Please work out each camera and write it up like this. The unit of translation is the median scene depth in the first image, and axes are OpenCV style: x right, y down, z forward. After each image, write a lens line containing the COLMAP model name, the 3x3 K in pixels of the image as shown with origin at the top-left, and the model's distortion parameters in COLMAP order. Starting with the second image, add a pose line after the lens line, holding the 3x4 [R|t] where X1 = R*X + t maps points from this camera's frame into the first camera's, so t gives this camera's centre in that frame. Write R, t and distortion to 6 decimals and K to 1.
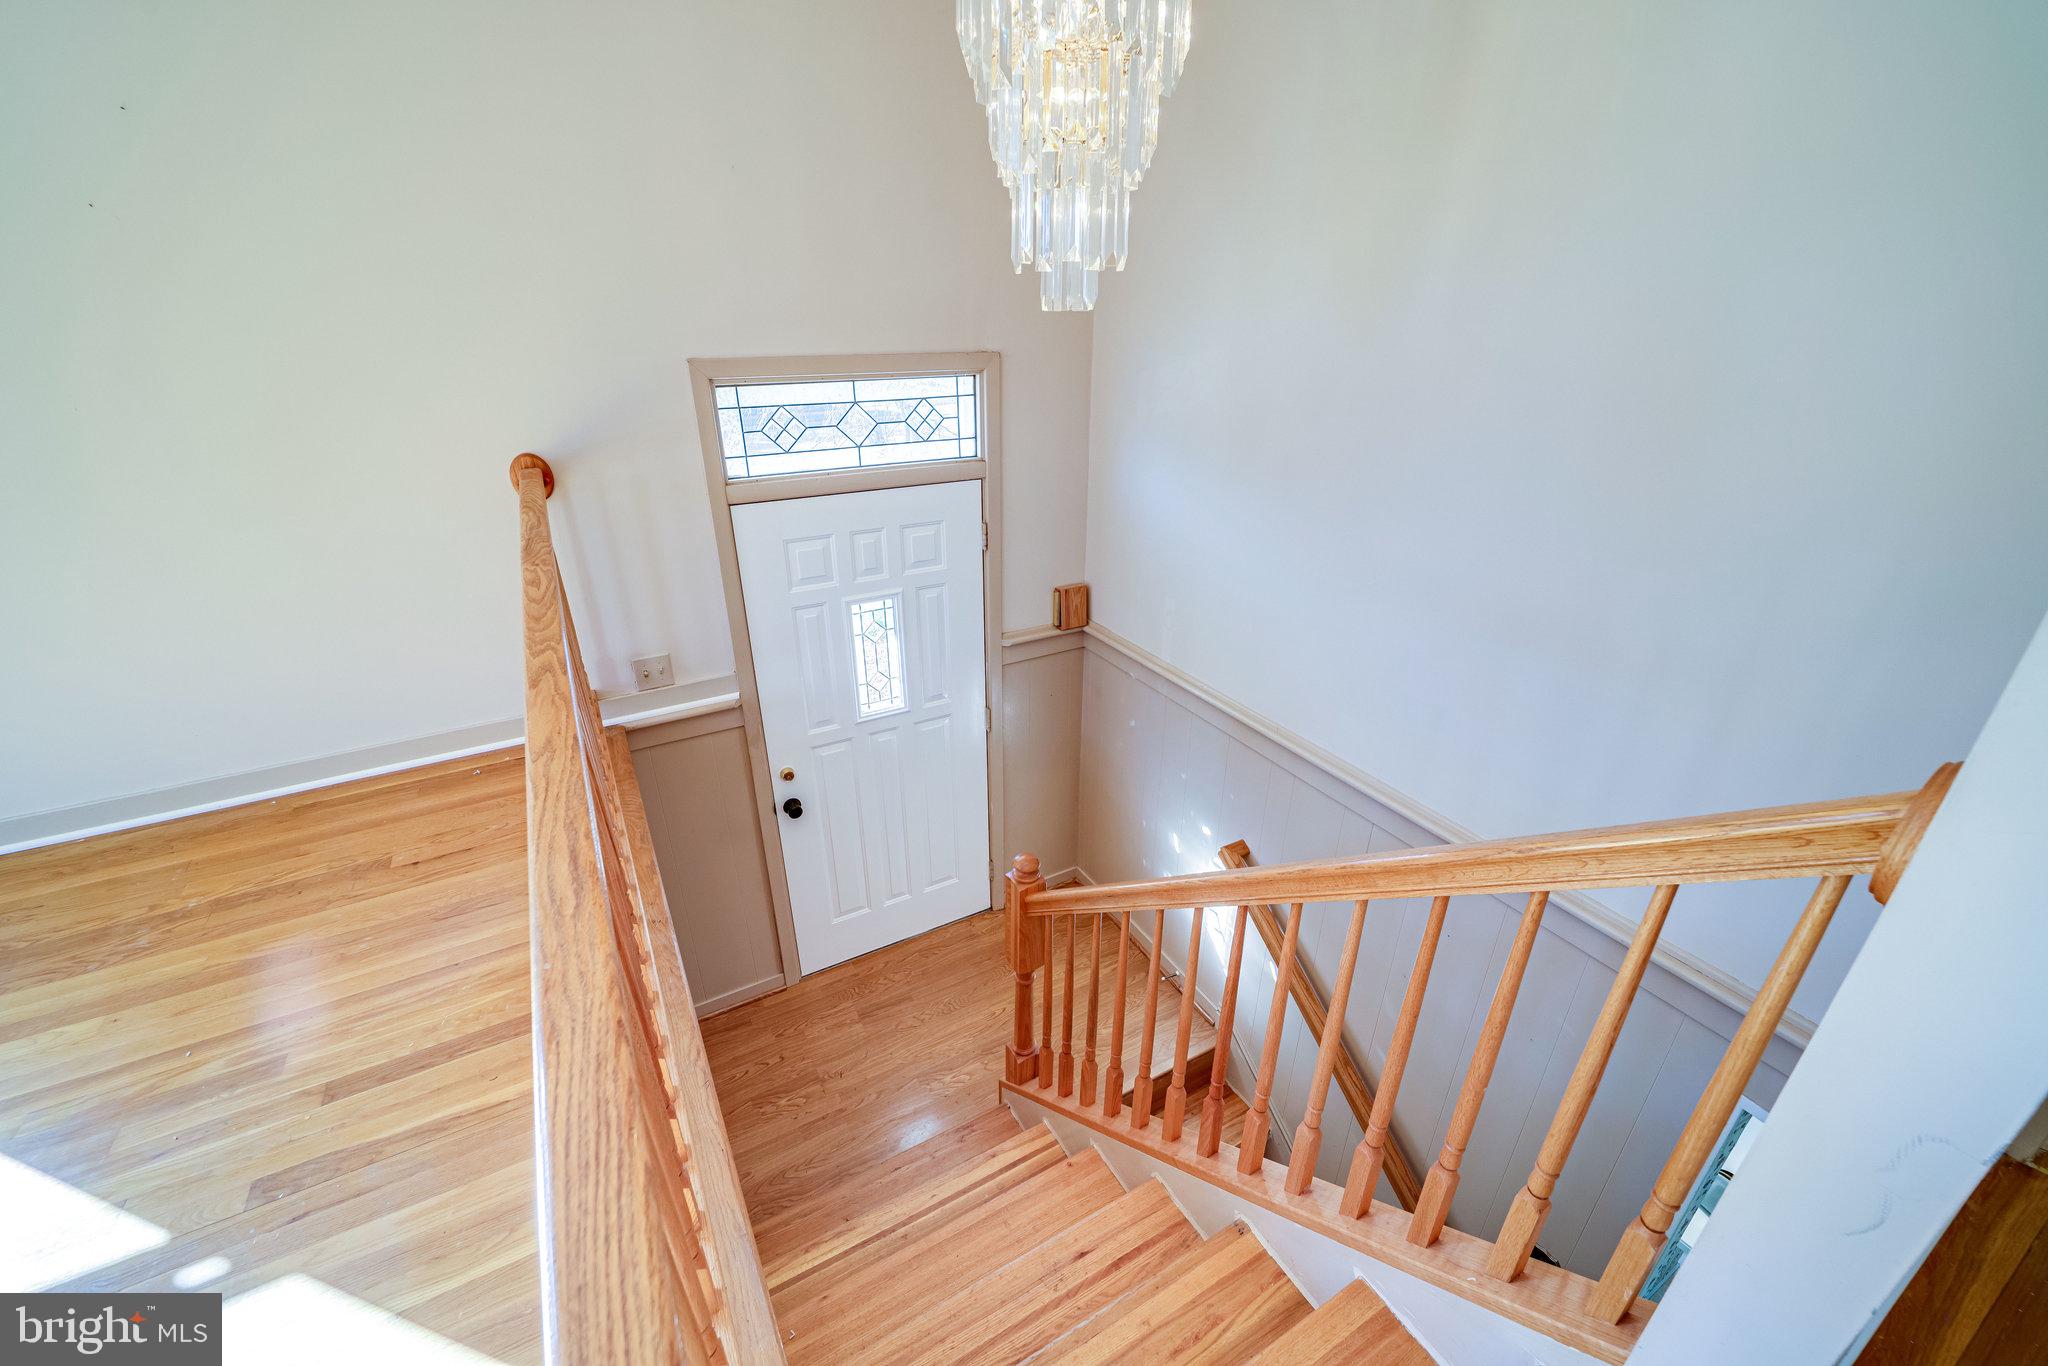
lens RADIAL K [[818.2, 0, 1024.0], [0, 818.2, 683.0], [0, 0, 1]] dist [0.011314, -0.015686]
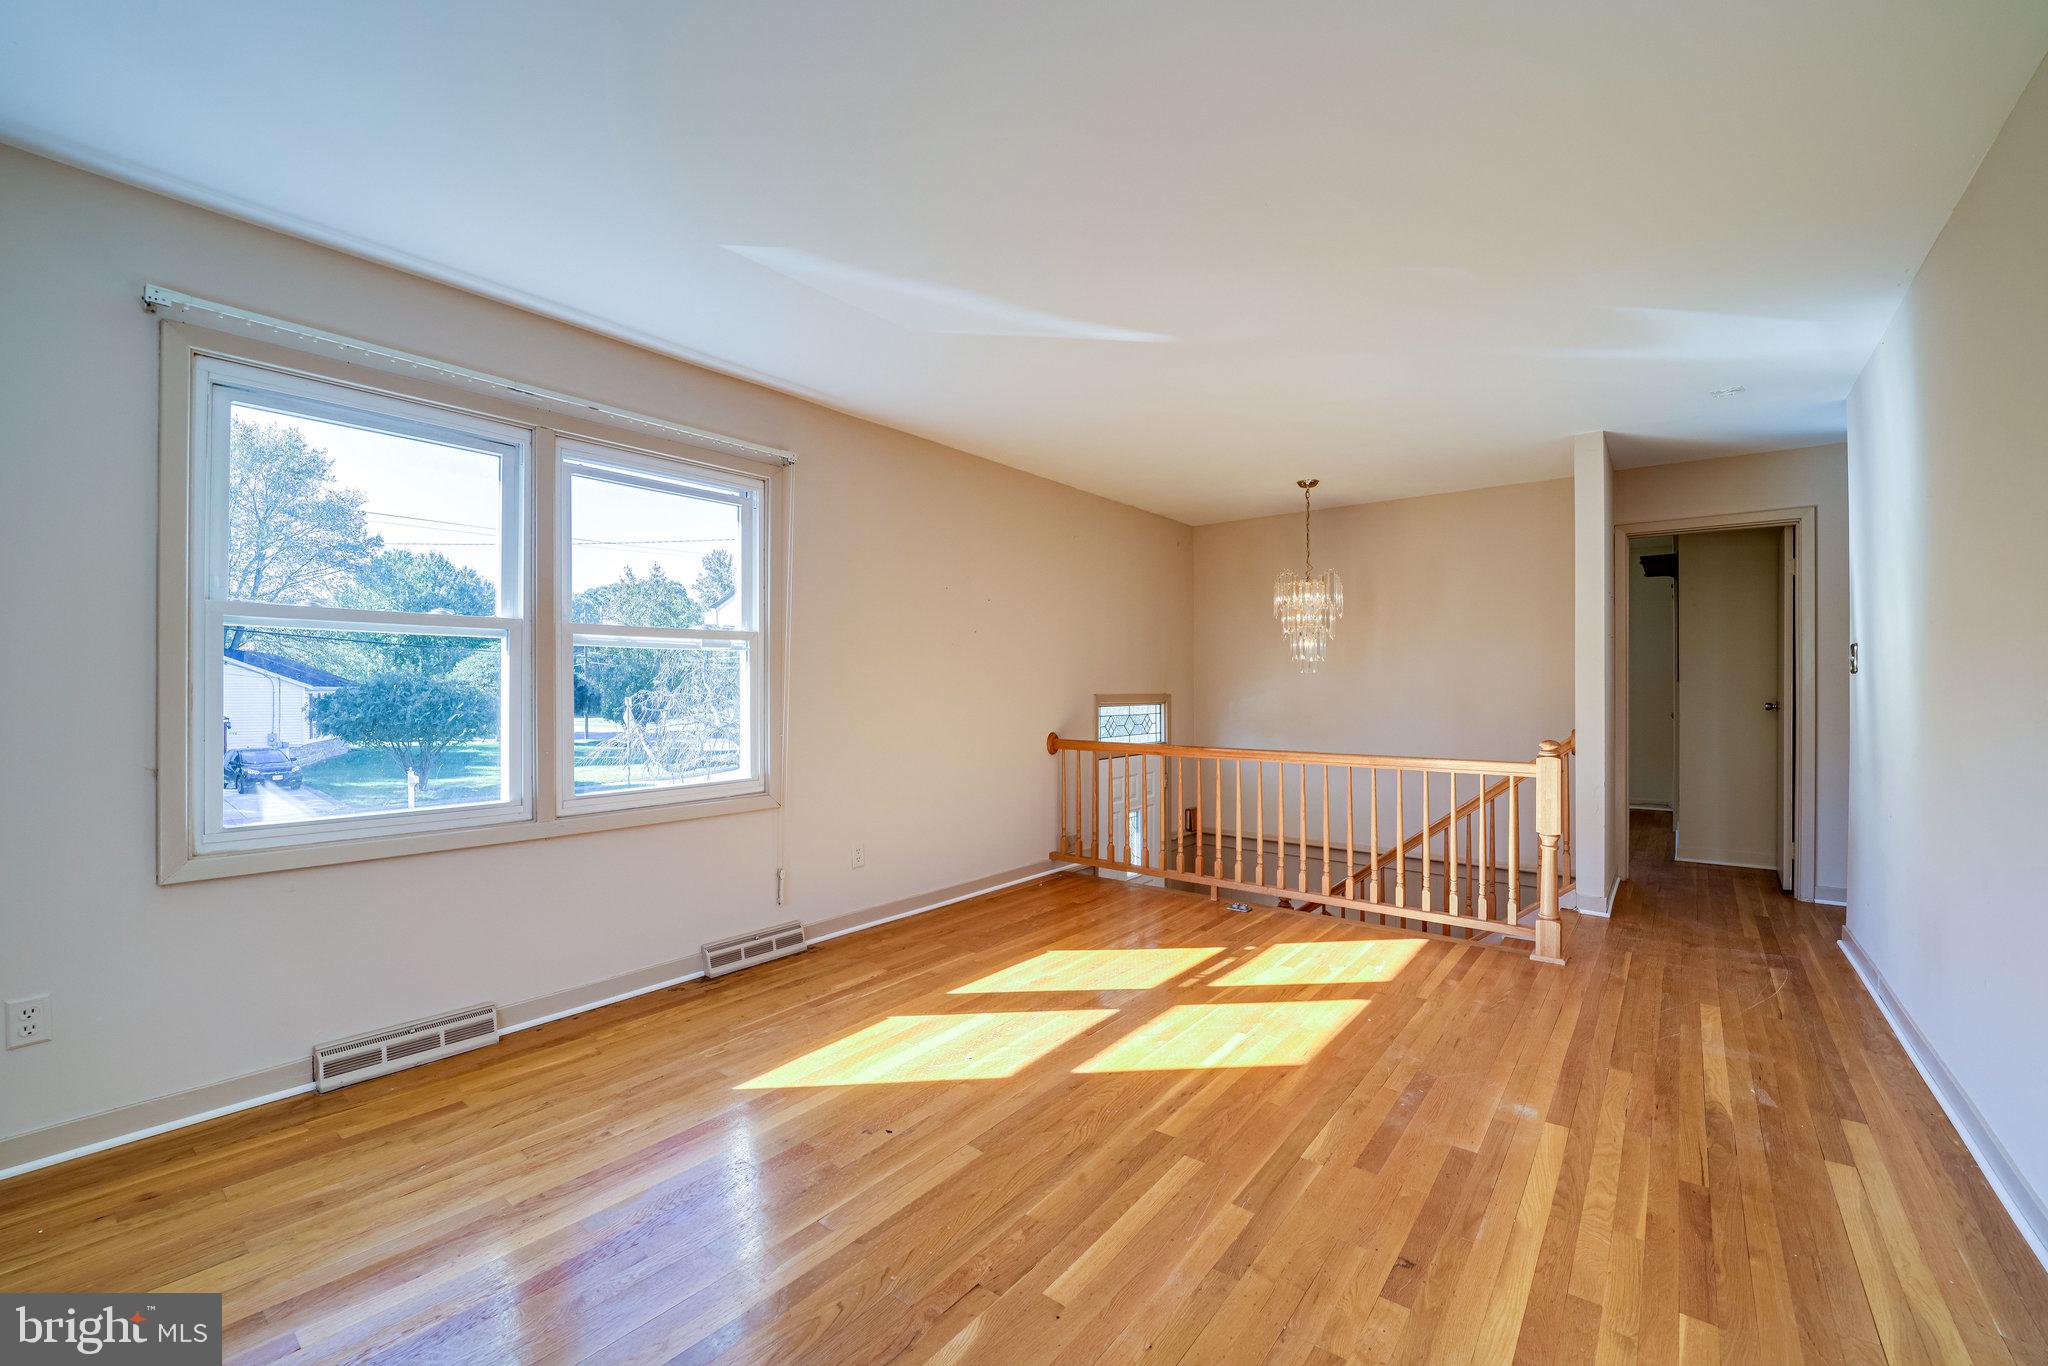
lens RADIAL K [[810.6, 0, 1021.0], [0, 810.6, 671.0], [0, 0, 1]] dist [-0.000948, -0.004179]
pose [[0.932908, 0.010248, 0.359969, -1.262089], [0.147982, 0.900388, -0.409149, 0.390114], [-0.328305, 0.434967, 0.838463, -0.759449]]
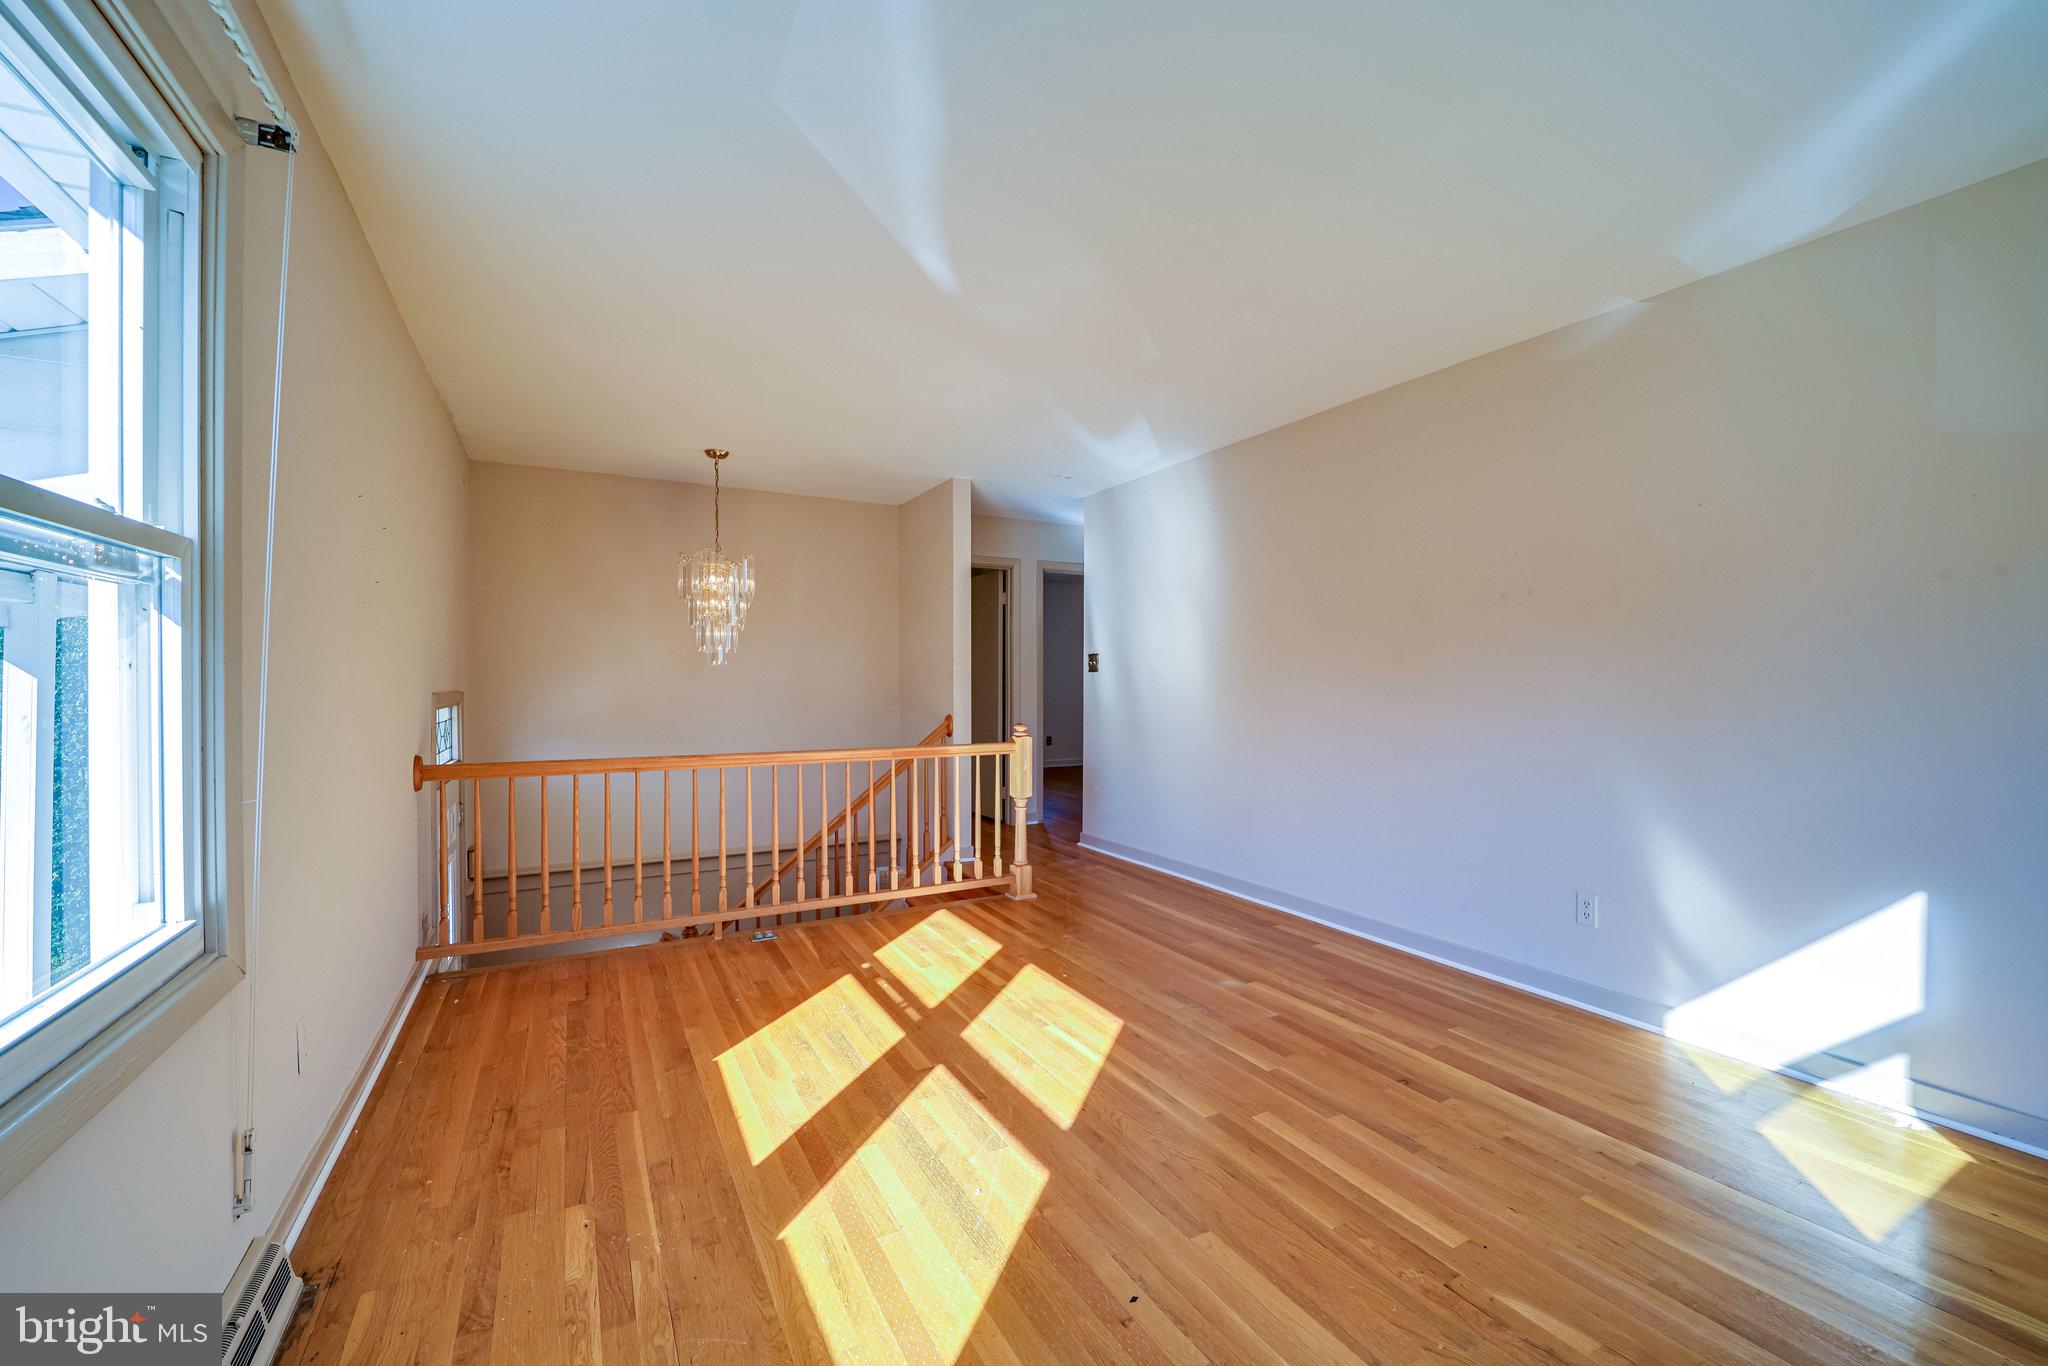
lens RADIAL K [[839.5, 0, 1013.2], [0, 839.5, 655.6], [0, 0, 1]] dist [-0.002280, -0.000476]
pose [[0.030129, 0.037948, 0.998825, -1.688145], [0.419715, 0.906433, -0.047098, 0.044152], [-0.907156, 0.420641, 0.011383, 0.016627]]
